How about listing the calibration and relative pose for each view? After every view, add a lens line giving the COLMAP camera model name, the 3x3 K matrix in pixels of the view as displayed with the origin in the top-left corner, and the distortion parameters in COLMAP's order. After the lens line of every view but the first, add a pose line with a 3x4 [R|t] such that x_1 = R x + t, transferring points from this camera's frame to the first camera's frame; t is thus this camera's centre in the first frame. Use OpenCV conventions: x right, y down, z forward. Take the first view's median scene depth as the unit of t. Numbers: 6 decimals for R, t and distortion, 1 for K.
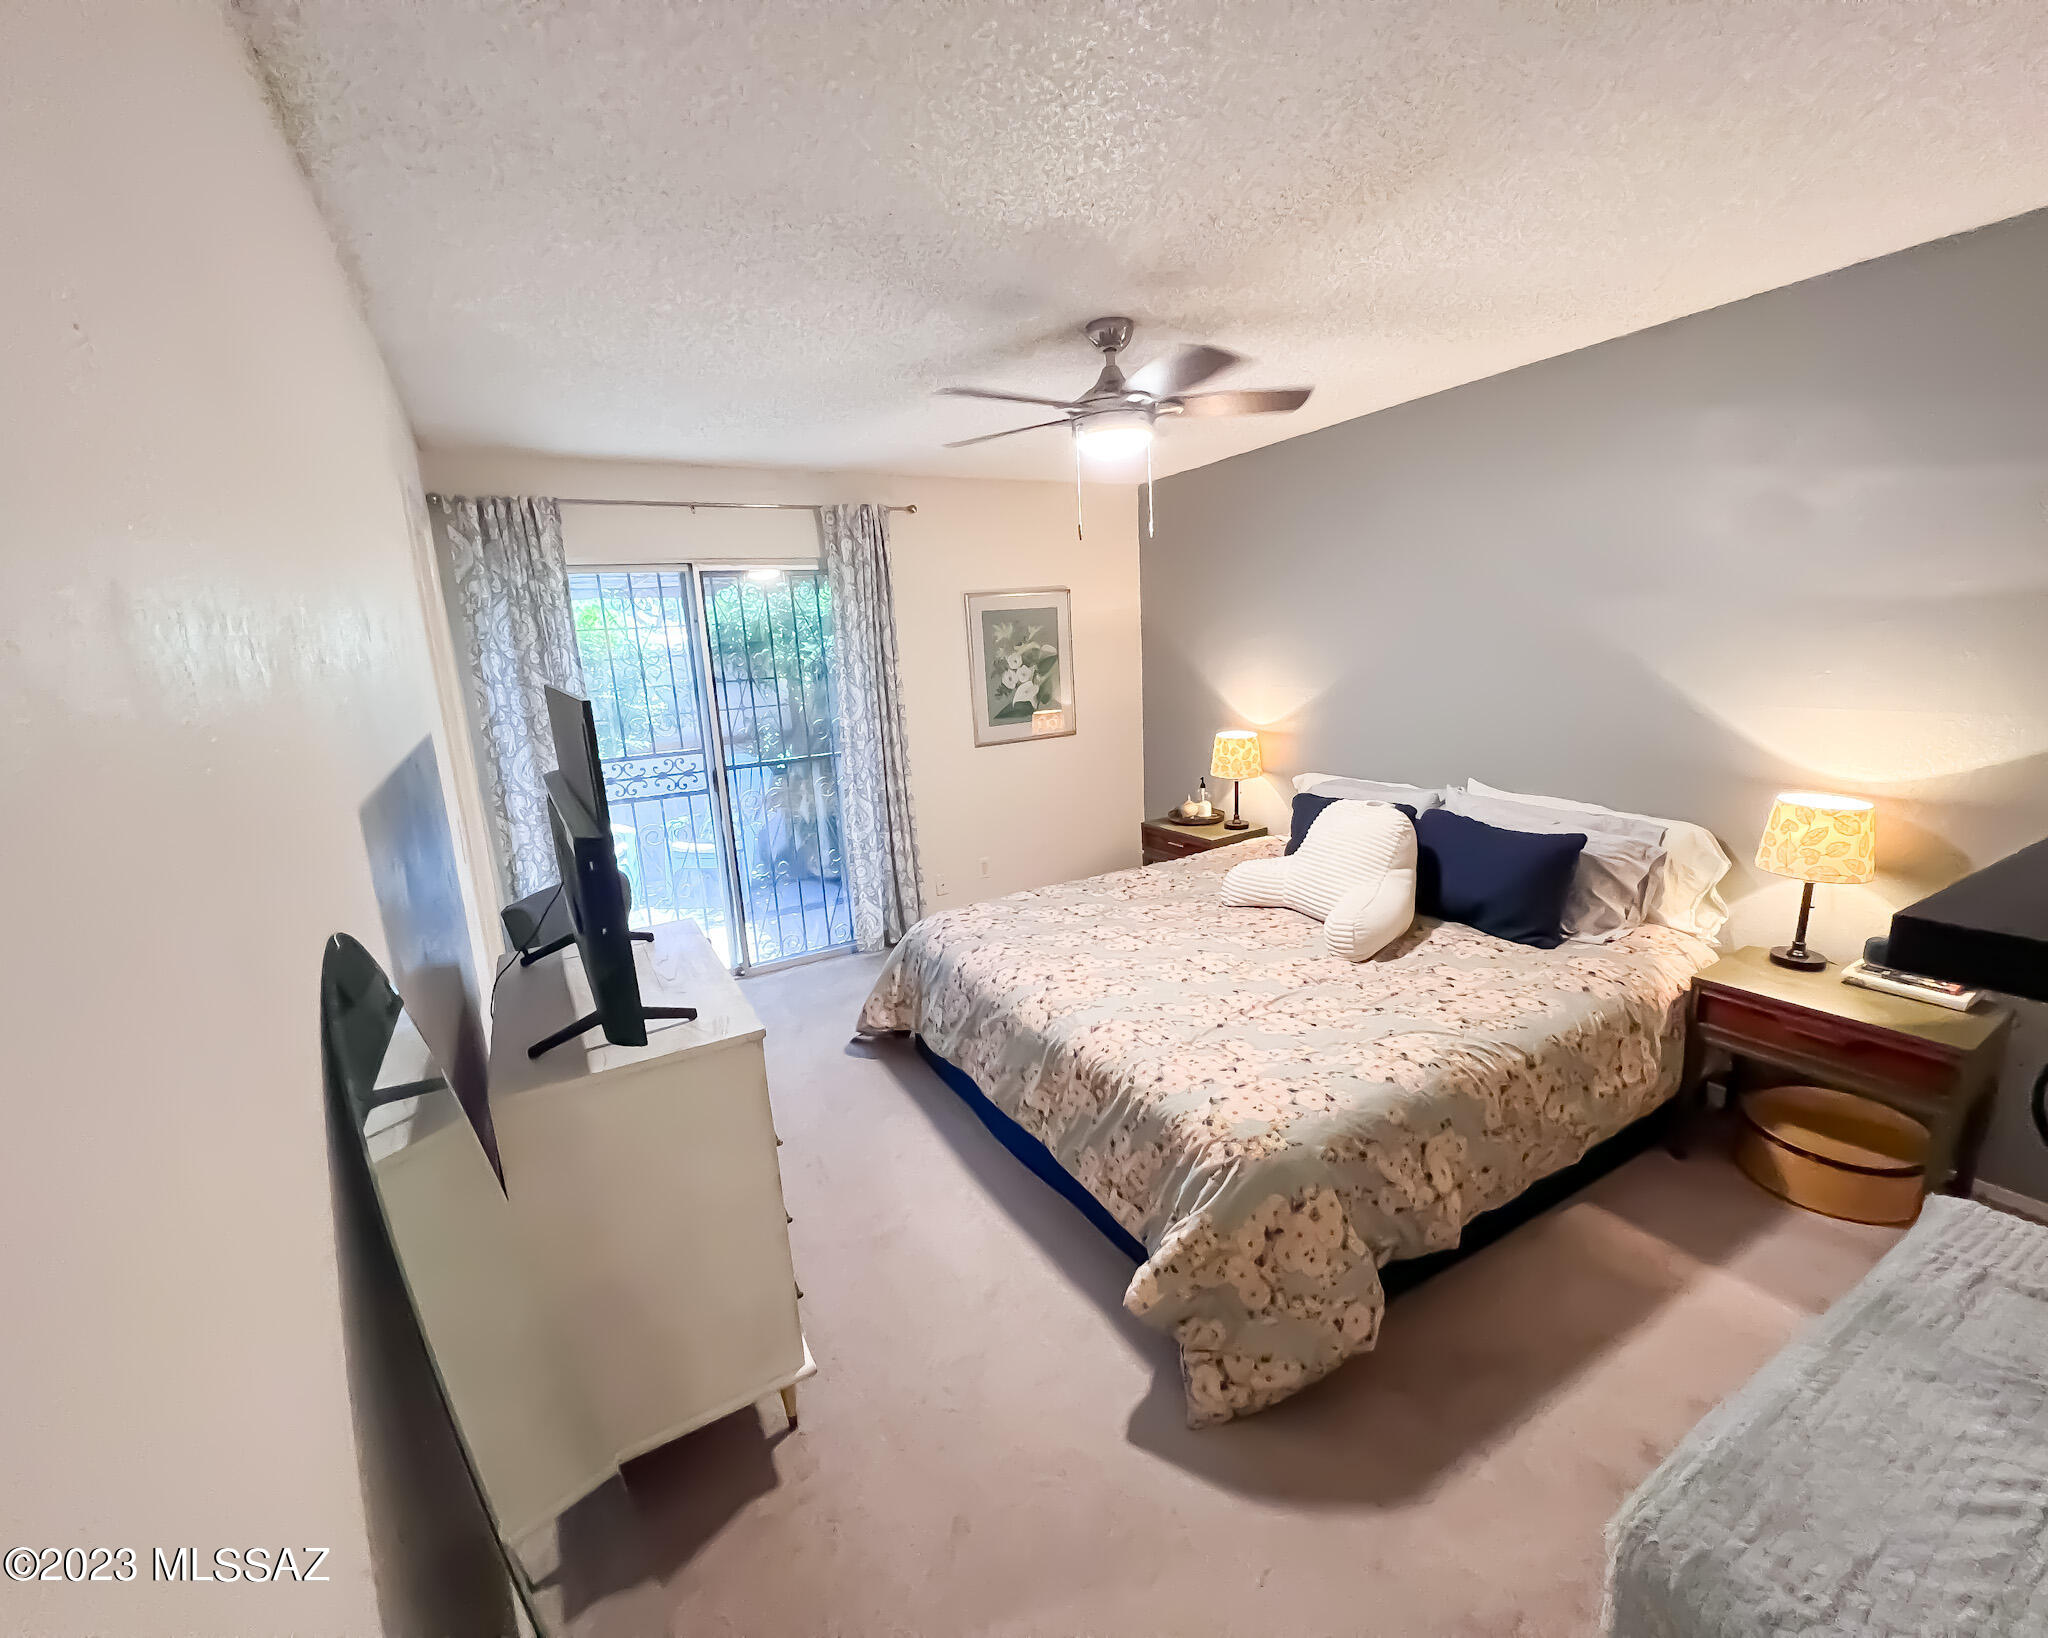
lens RADIAL K [[878.6, 0, 1015.2], [0, 878.6, 824.6], [0, 0, 1]] dist [0.000514, 0.000063]
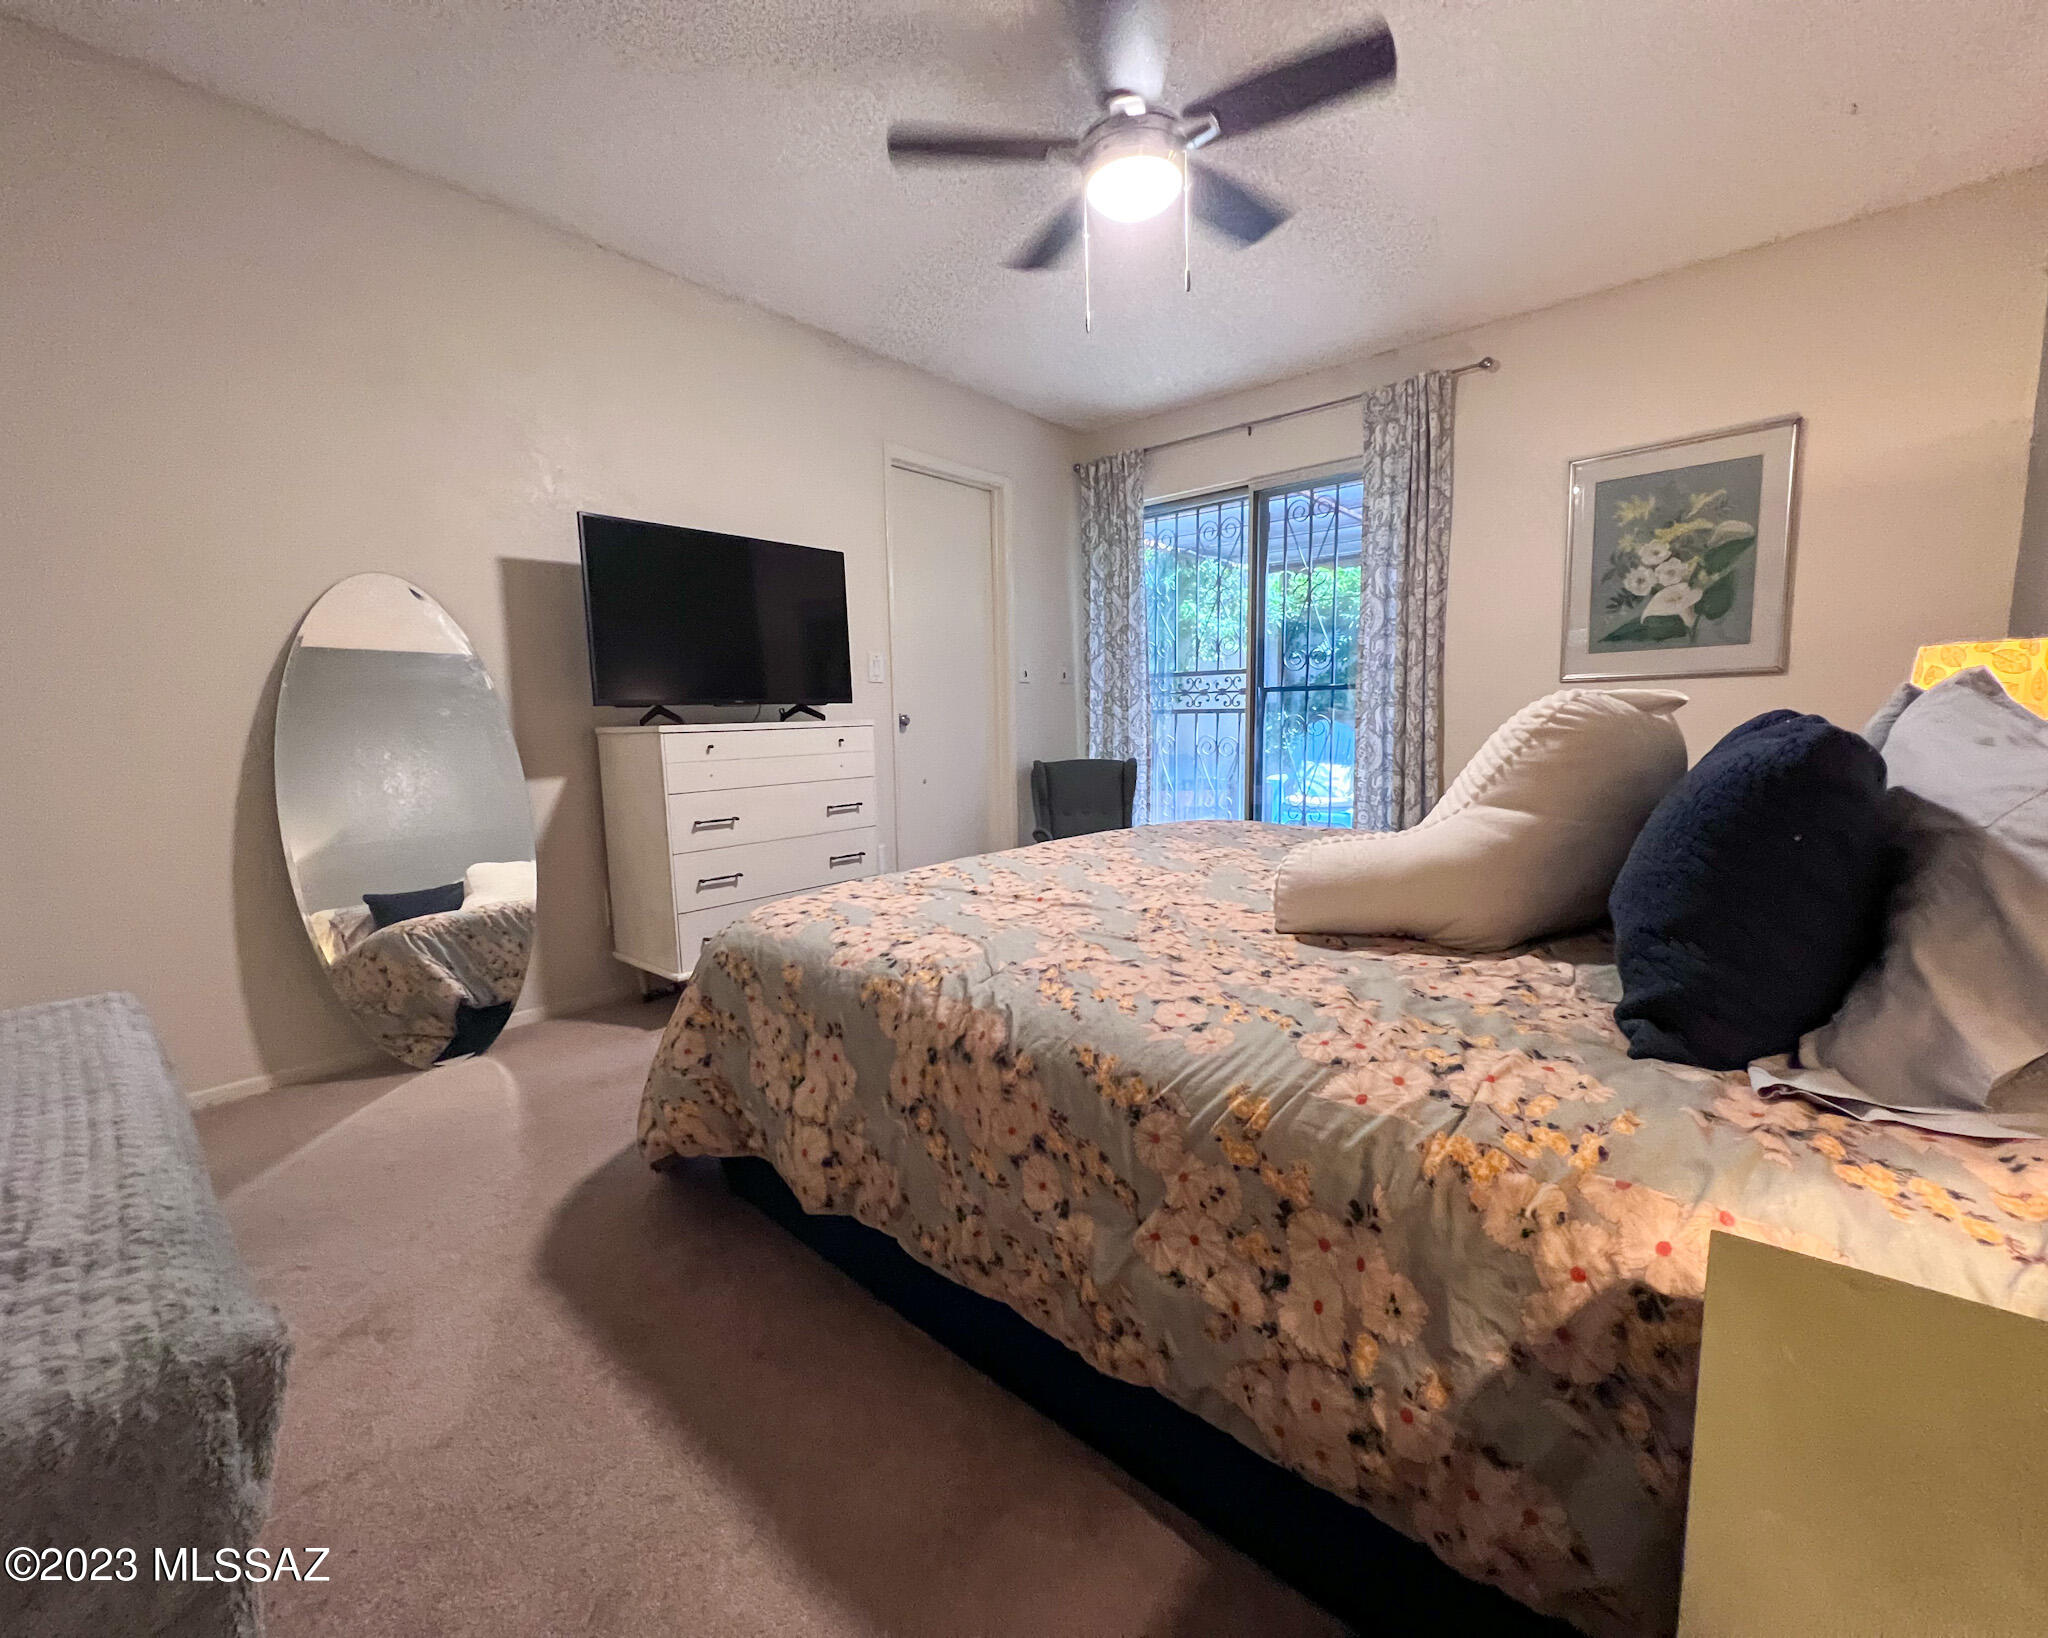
lens RADIAL K [[878.6, 0, 1018.5], [0, 878.6, 816.1], [0, 0, 1]] dist [0.000514, 0.000063]
pose [[0.315766, 0.155184, -0.936061, 0.490387], [-0.204664, 0.974451, 0.092508, 0.039517], [0.926501, 0.162367, 0.339459, 0.378250]]
